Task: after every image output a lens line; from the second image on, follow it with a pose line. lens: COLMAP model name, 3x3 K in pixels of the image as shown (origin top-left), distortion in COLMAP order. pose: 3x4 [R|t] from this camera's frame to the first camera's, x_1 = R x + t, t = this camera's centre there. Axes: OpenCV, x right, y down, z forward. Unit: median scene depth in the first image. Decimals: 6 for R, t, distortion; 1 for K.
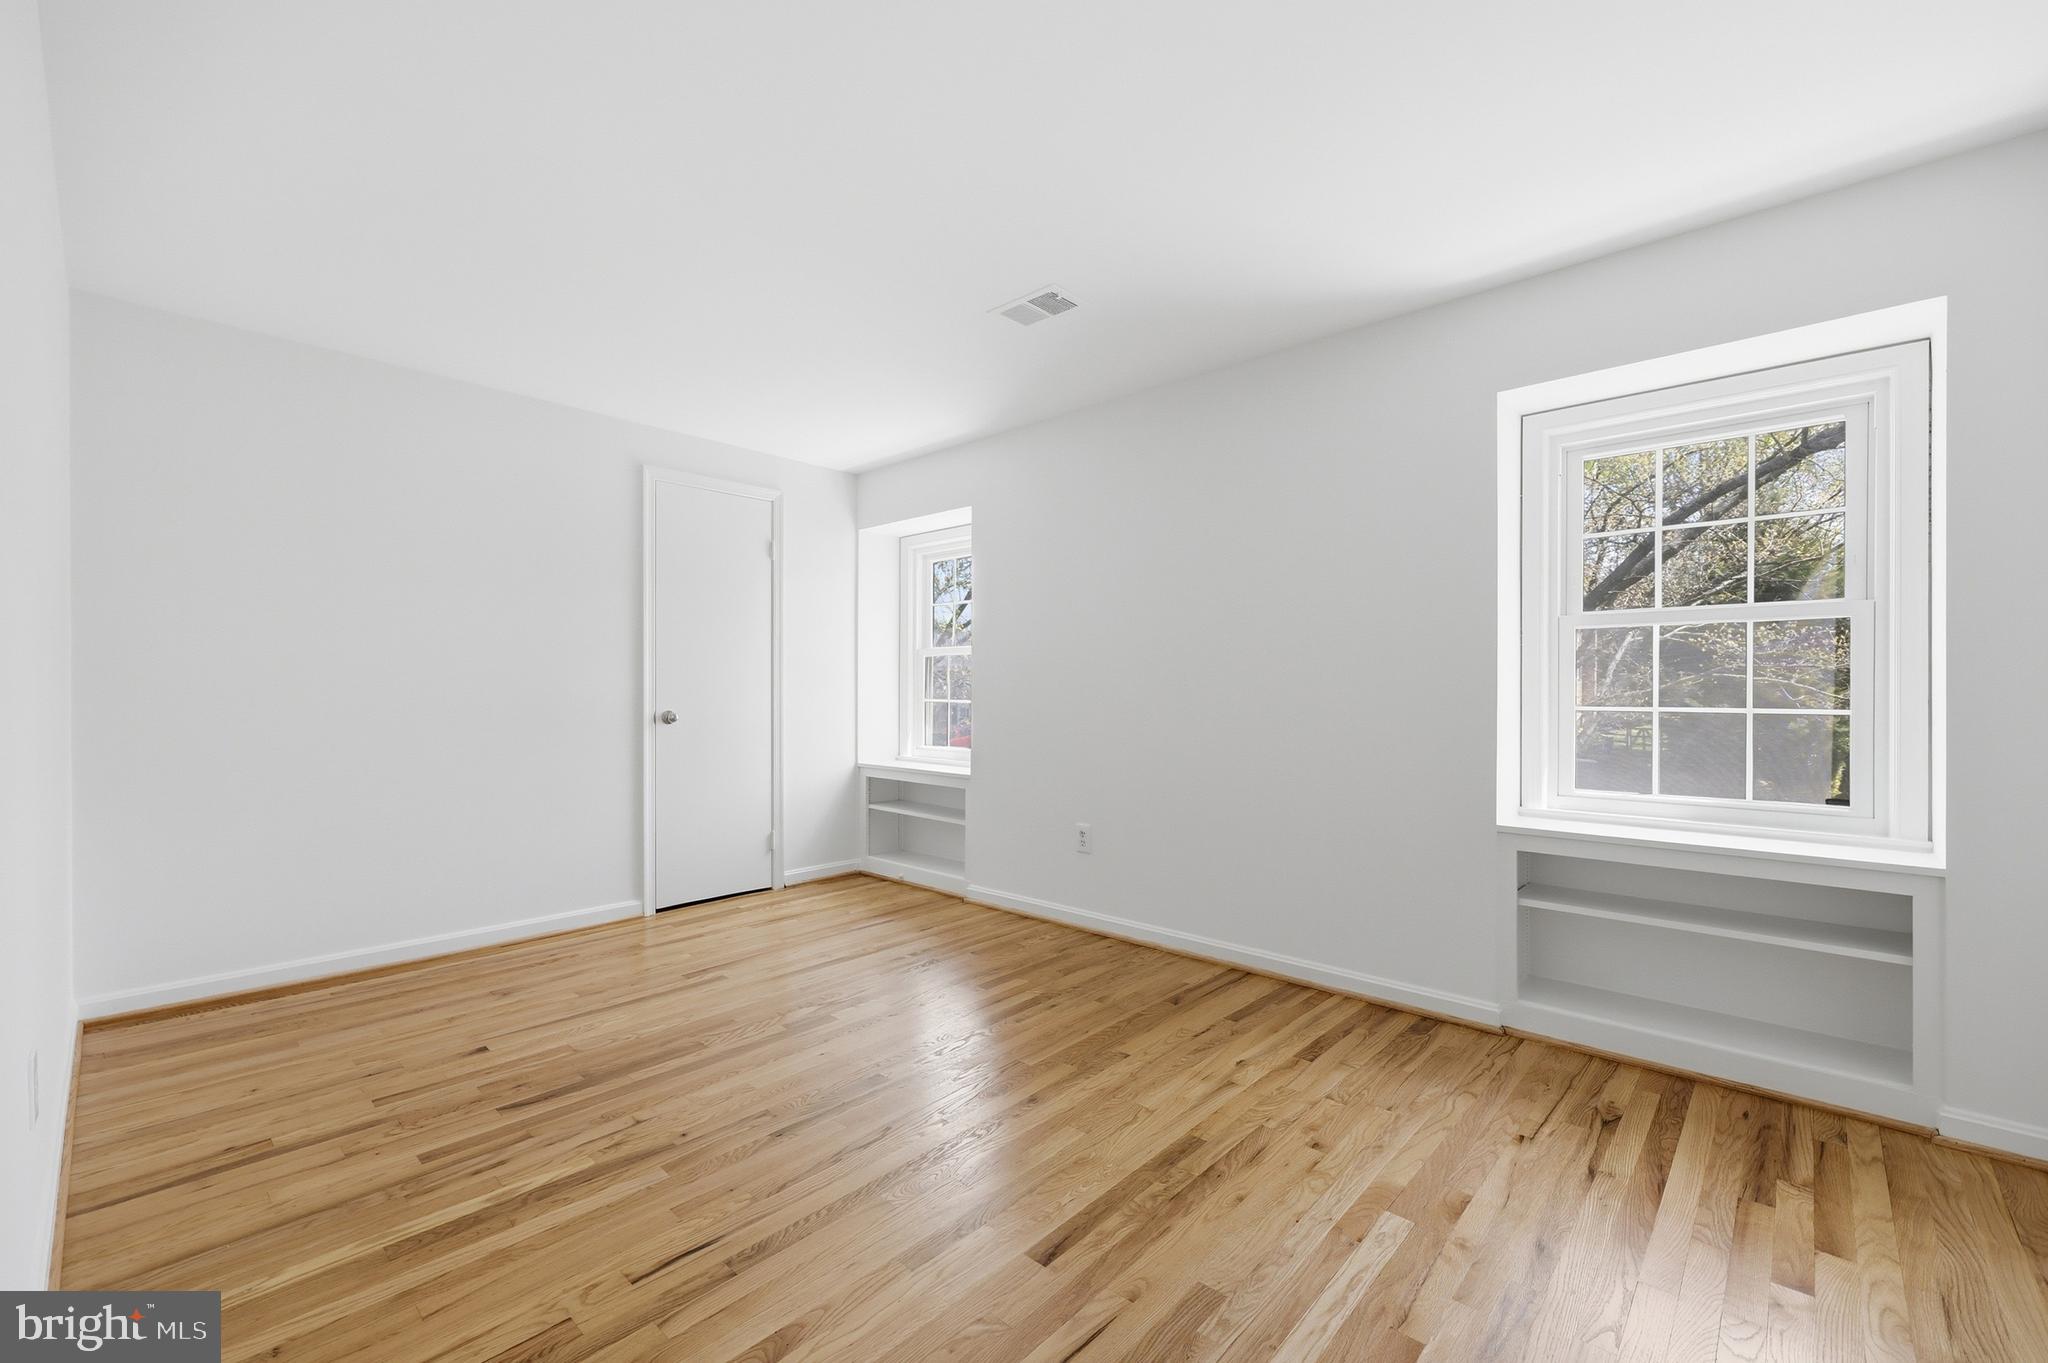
lens RADIAL K [[833.3, 0, 1034.6], [0, 833.3, 695.5], [0, 0, 1]] dist [-0.002278, 0.000067]
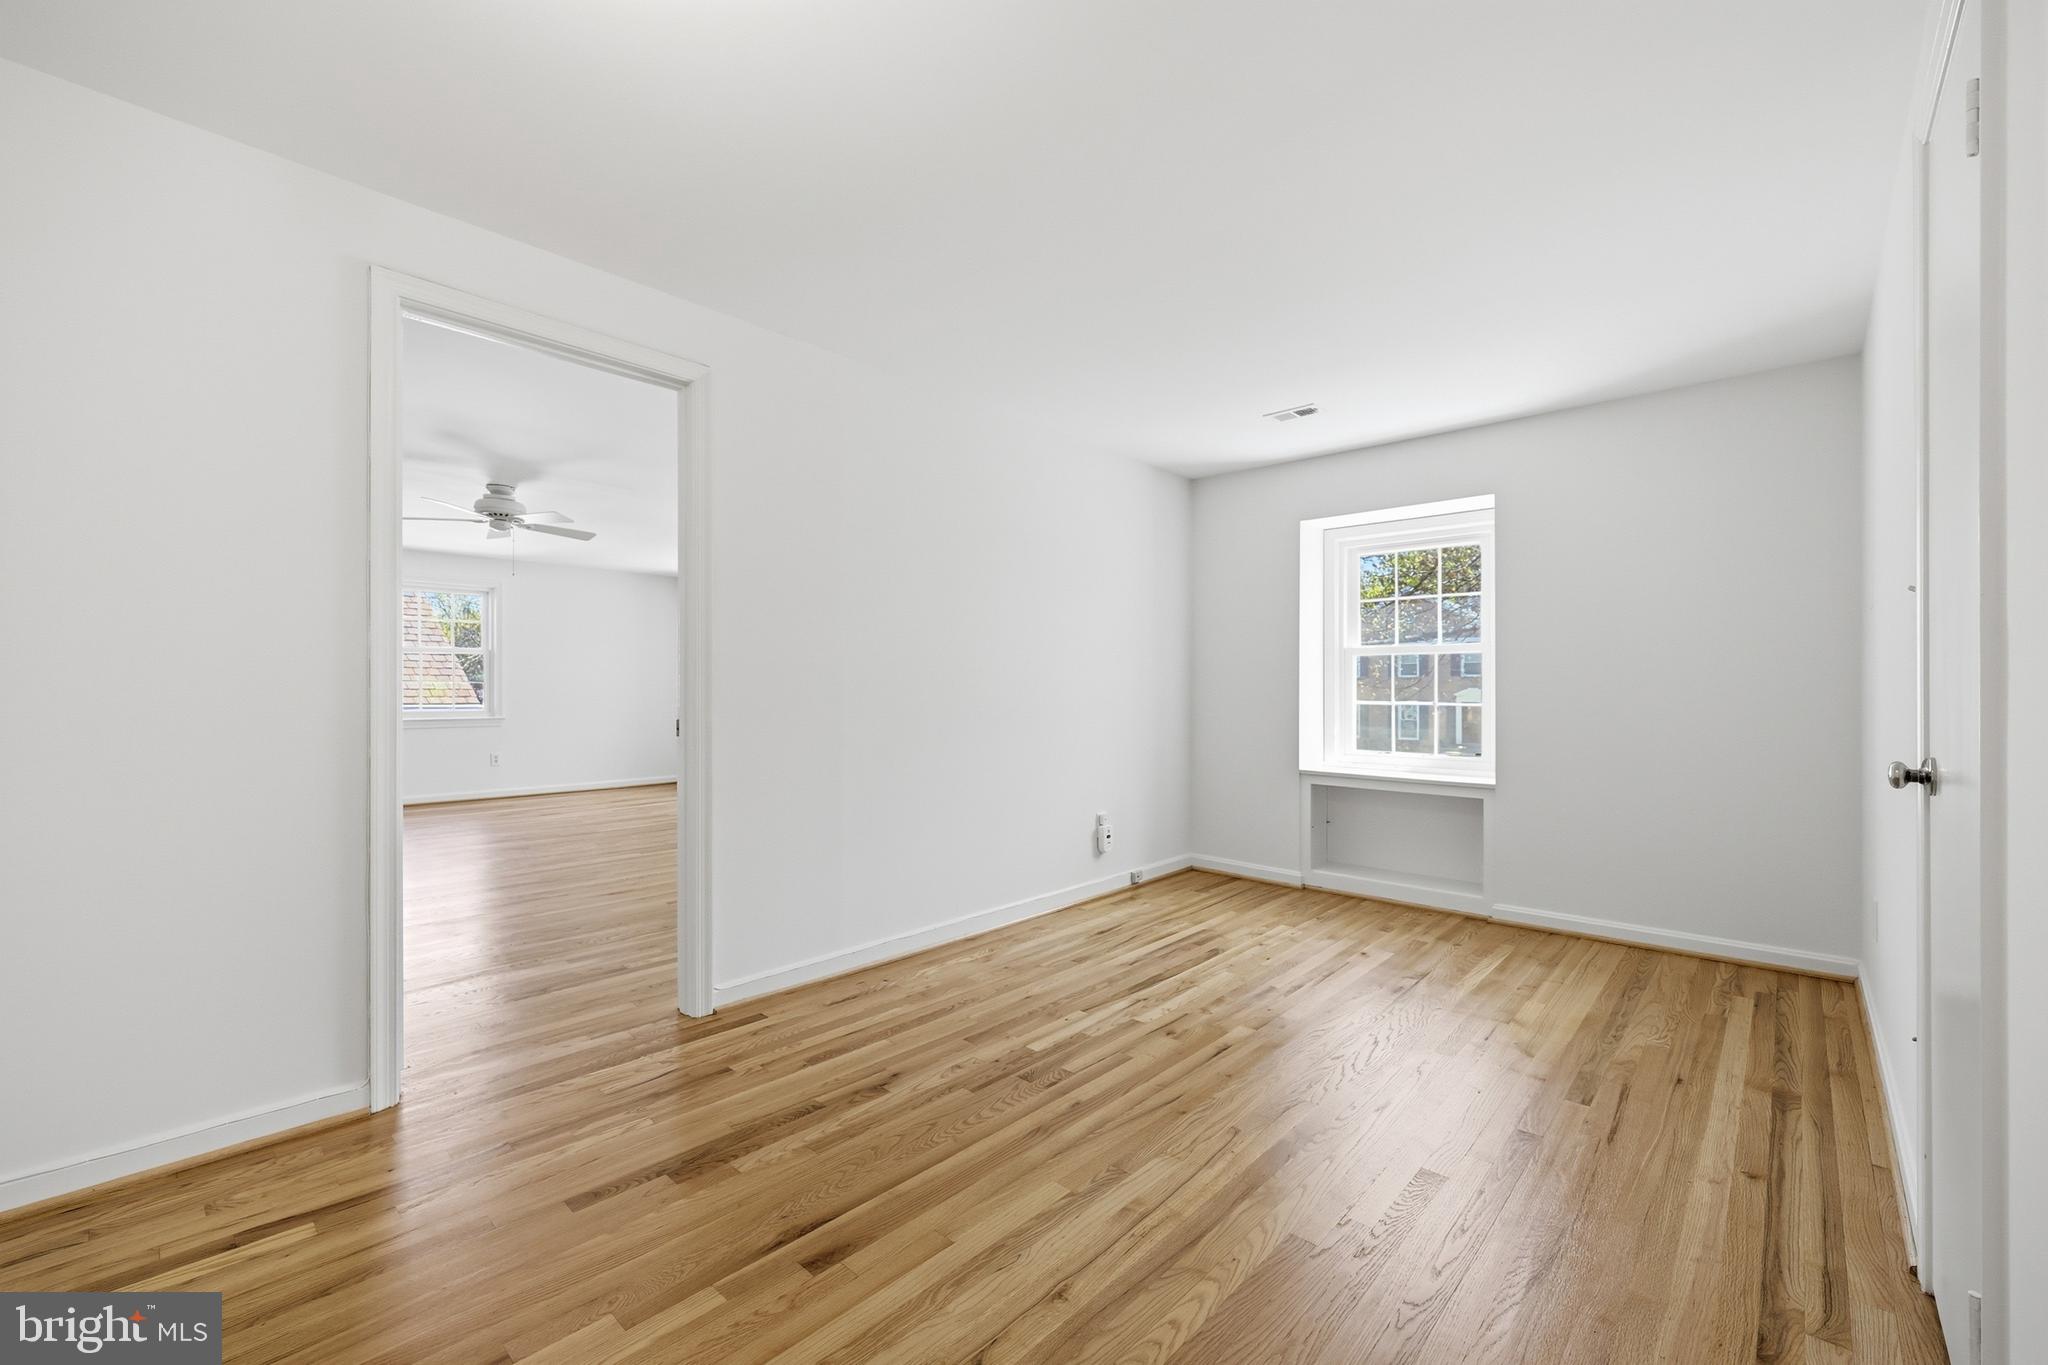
lens RADIAL K [[833.3, 0, 1055.6], [0, 833.3, 690.8], [0, 0, 1]] dist [-0.002278, 0.000067]
pose [[0.999660, -0.002790, -0.025918, 0.087328], [0.002844, 0.999994, 0.002041, -0.014501], [0.025912, -0.002114, 0.999662, -0.762254]]
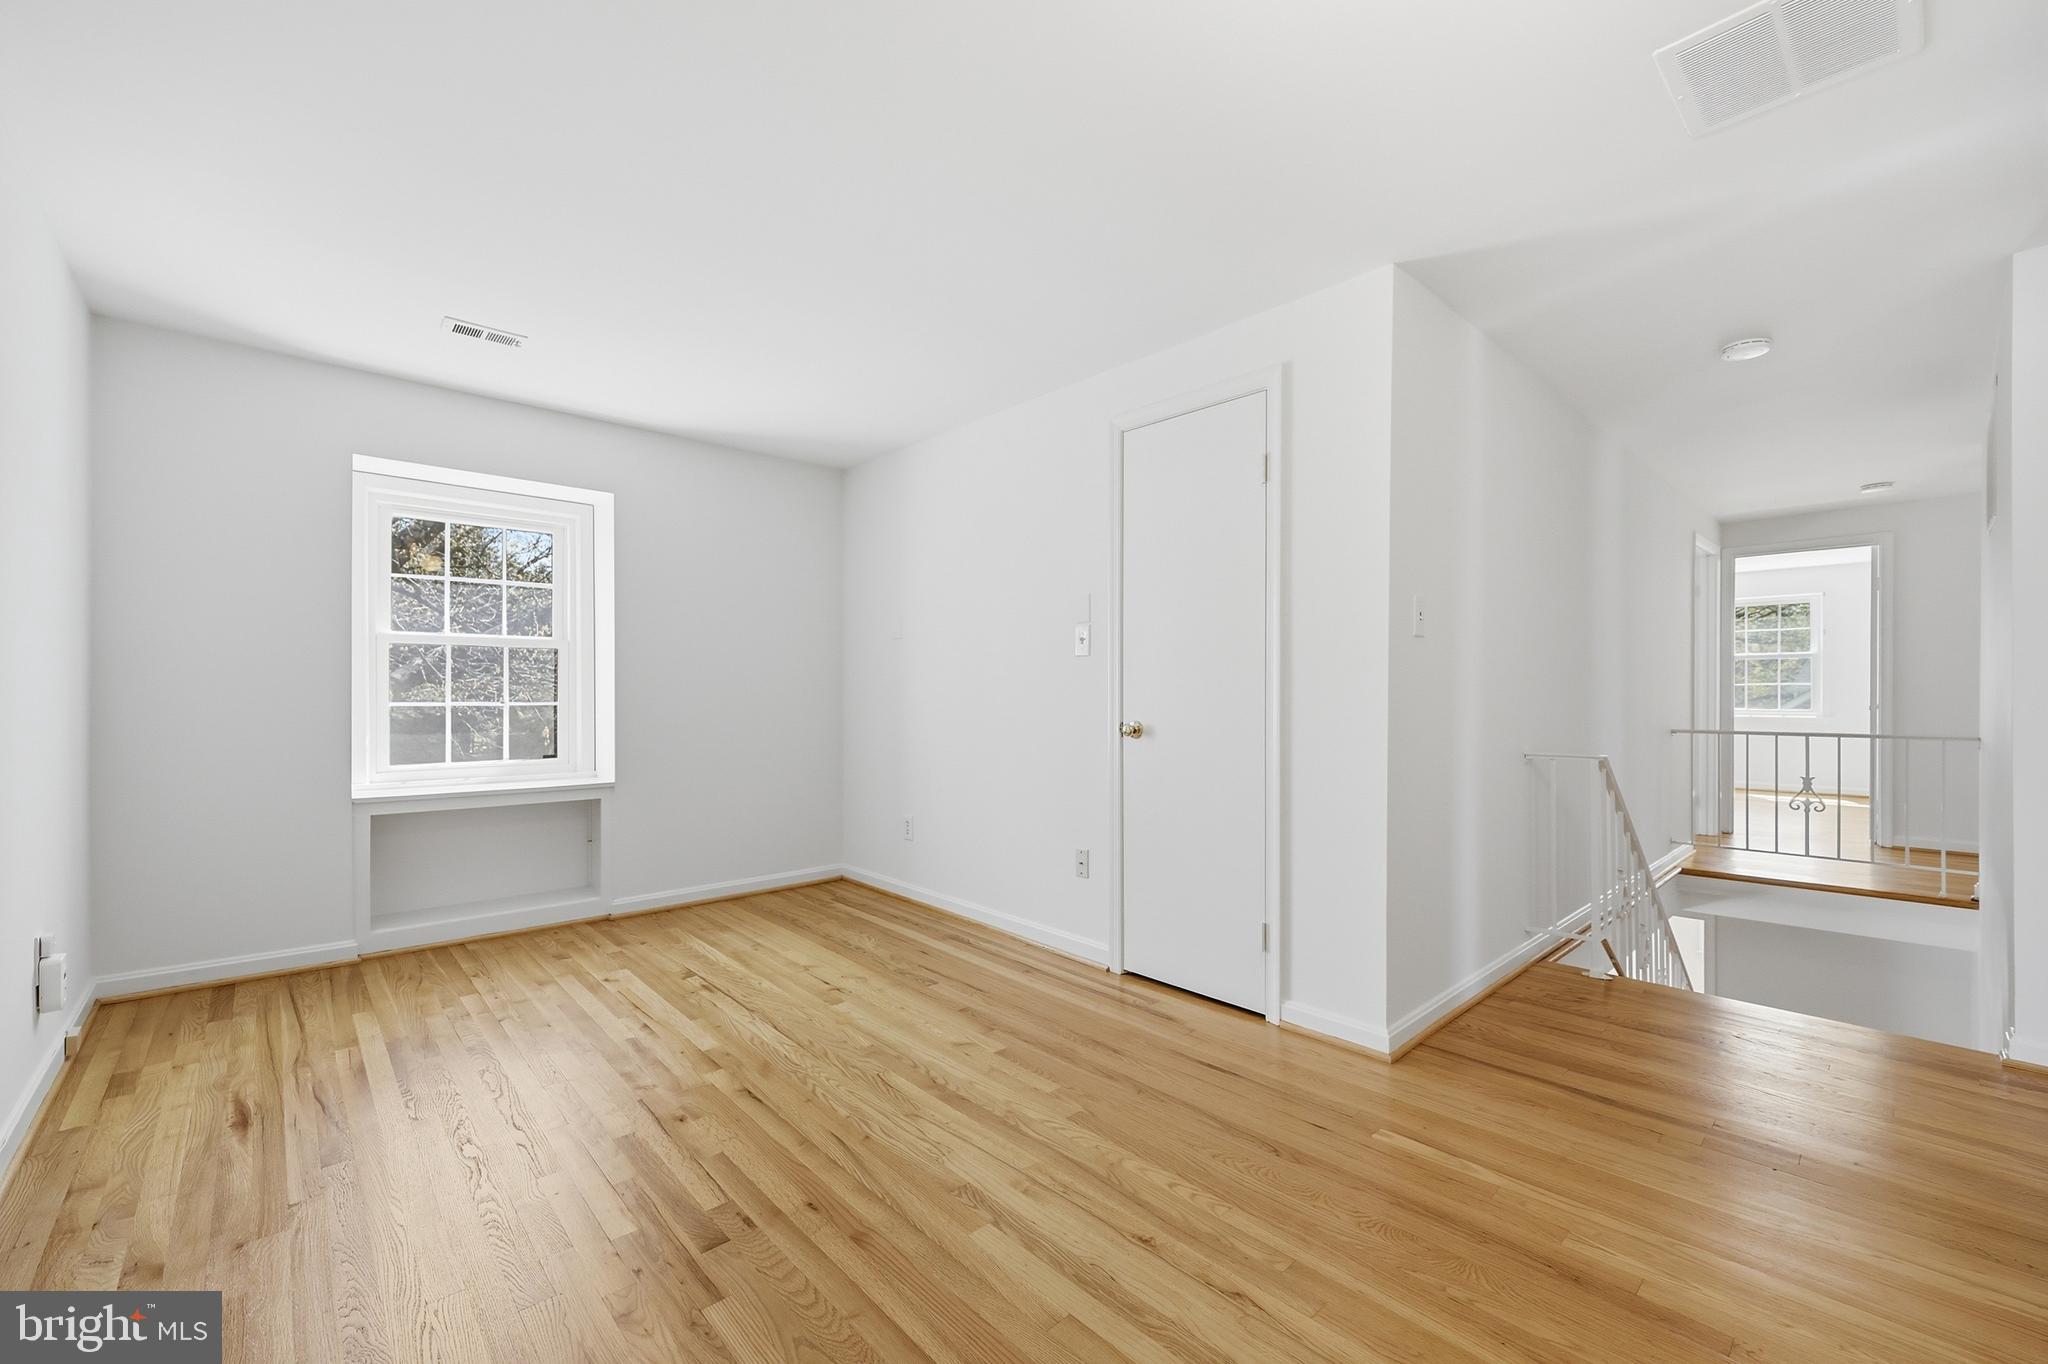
lens RADIAL K [[833.3, 0, 1024.6], [0, 833.3, 687.8], [0, 0, 1]] dist [-0.002278, 0.000067]
pose [[0.122201, -0.000584, 0.992505, -0.572714], [-0.002128, 0.999997, 0.000851, -0.014090], [-0.992503, -0.002216, 0.122200, -0.162155]]
